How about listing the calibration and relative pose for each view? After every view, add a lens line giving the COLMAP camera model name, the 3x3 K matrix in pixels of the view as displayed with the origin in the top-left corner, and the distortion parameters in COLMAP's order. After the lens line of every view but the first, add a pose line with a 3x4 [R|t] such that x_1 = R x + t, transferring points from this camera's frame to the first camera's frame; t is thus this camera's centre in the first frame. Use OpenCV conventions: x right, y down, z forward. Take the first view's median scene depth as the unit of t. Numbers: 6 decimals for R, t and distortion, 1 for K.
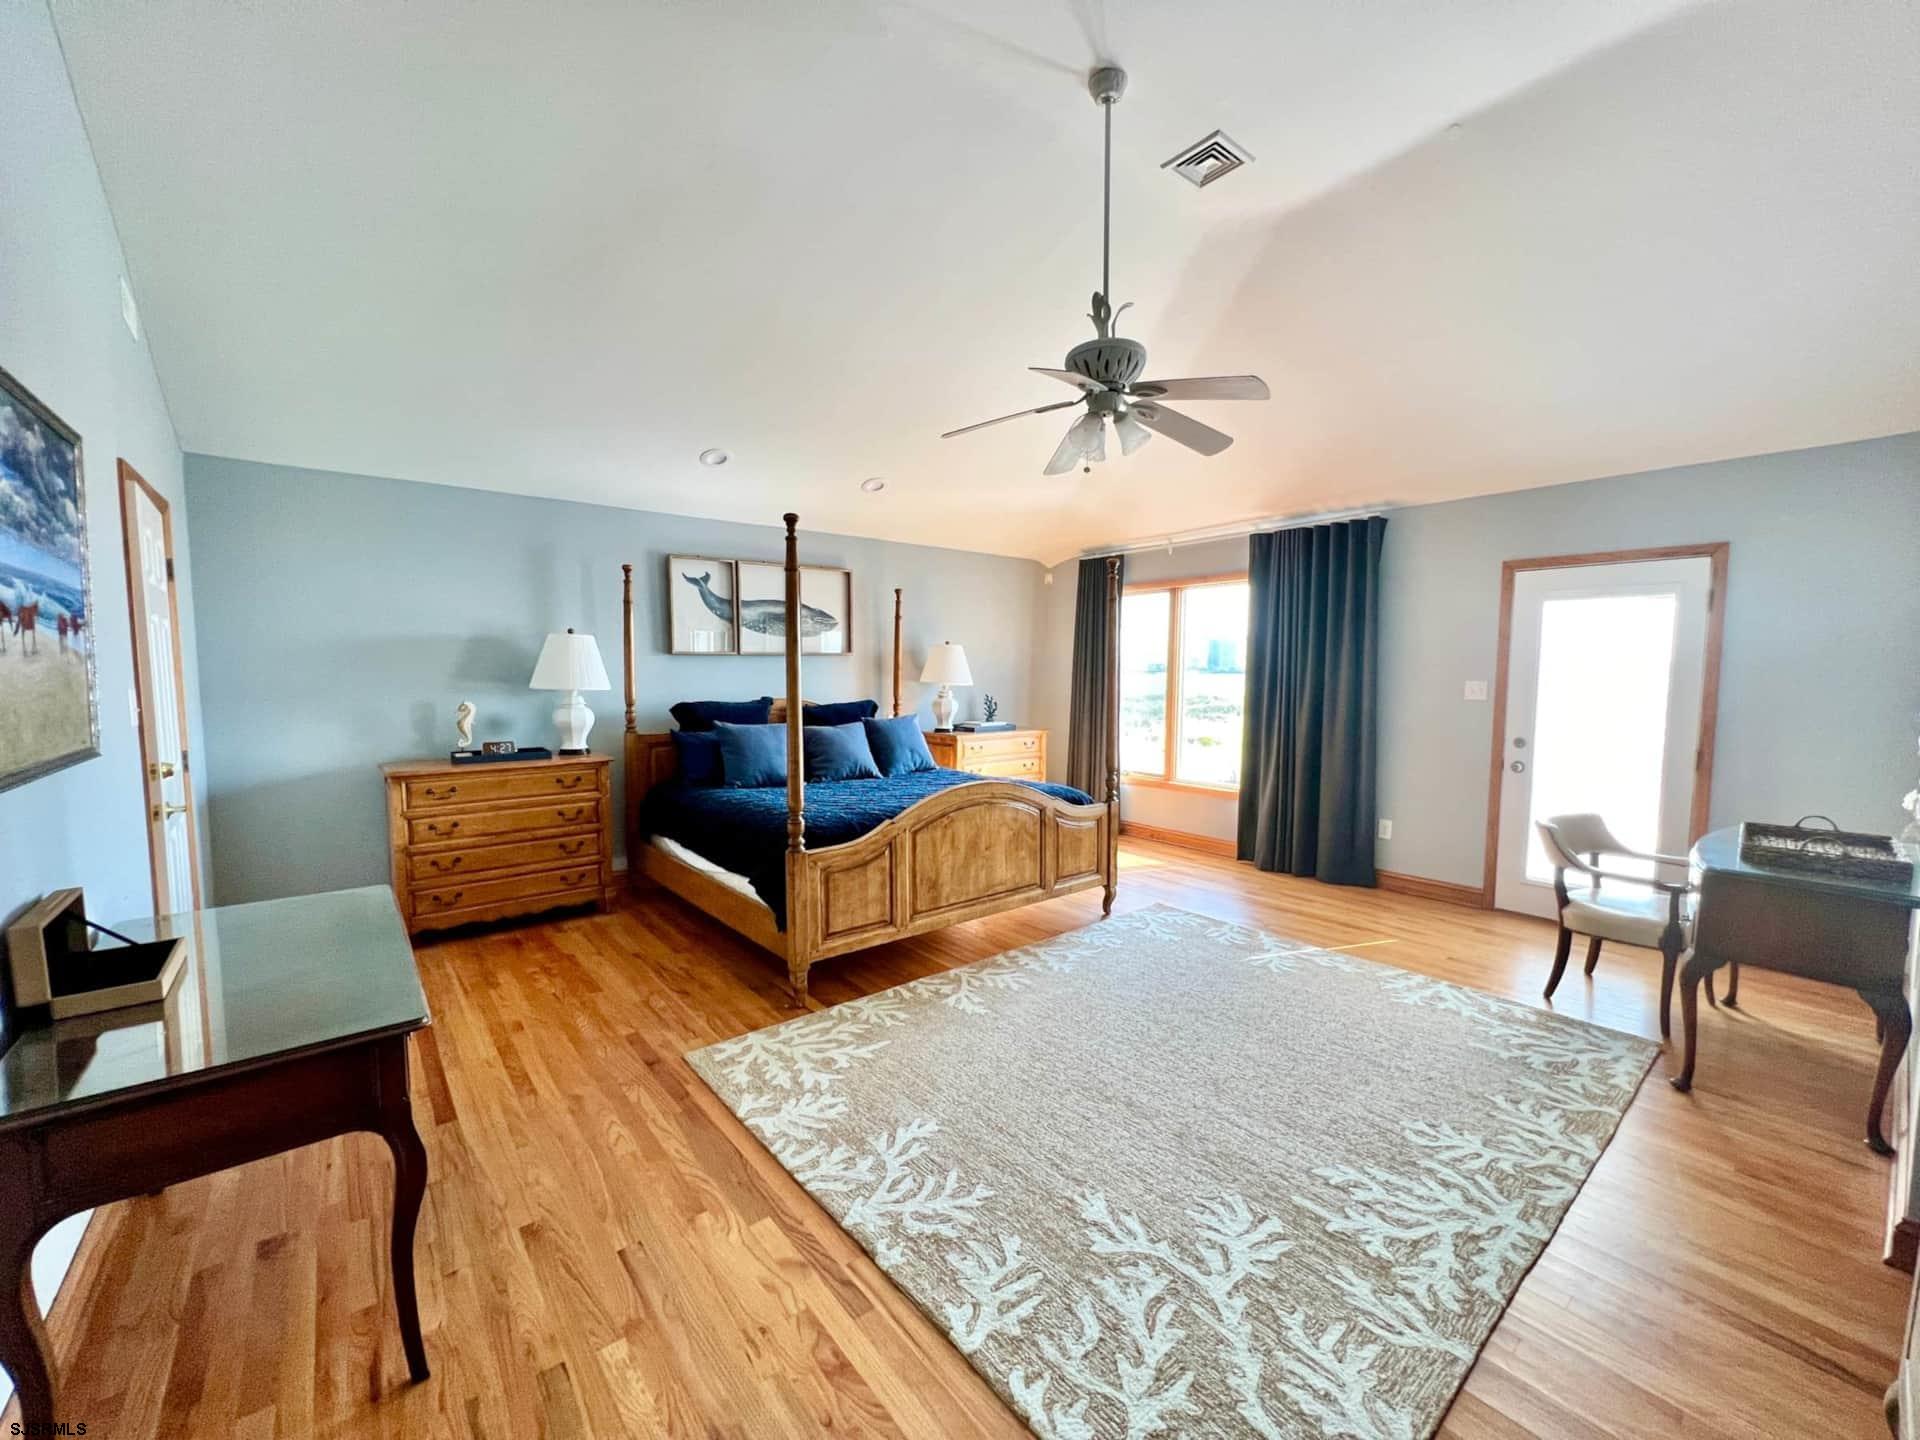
lens RADIAL K [[767.3, 0, 956.4], [0, 767.3, 723.7], [0, 0, 1]] dist [-0.000882, 0.000125]
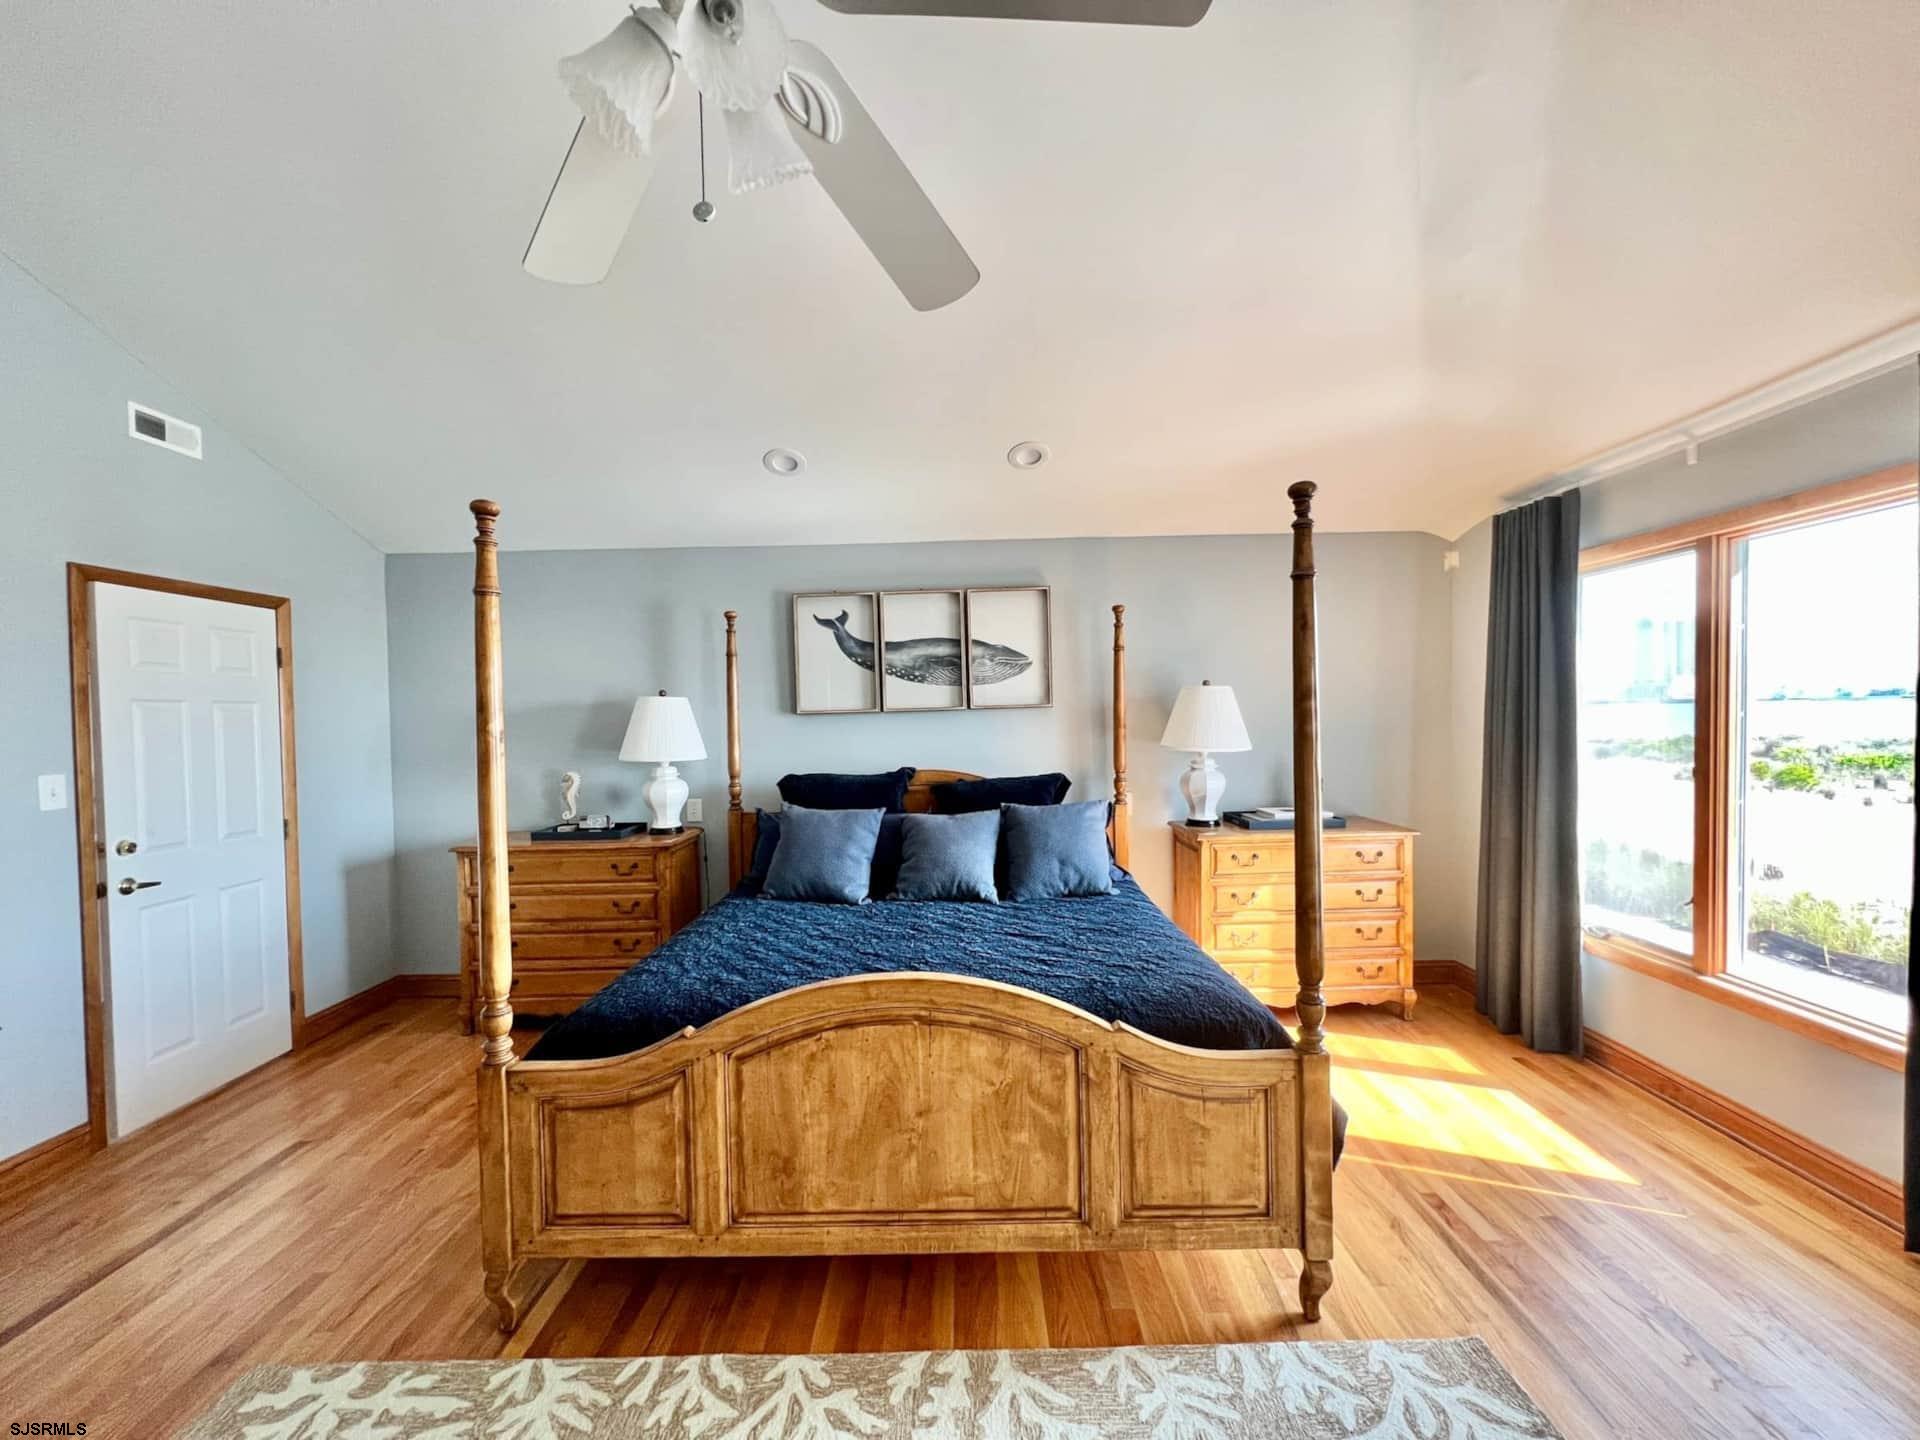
lens RADIAL K [[767.3, 0, 961.8], [0, 767.3, 726.5], [0, 0, 1]] dist [-0.000882, 0.000125]
pose [[0.772183, -0.006637, -0.635365, 0.314870], [-0.024181, 0.998914, -0.039823, -0.054569], [0.634940, 0.046114, 0.771184, 0.532963]]
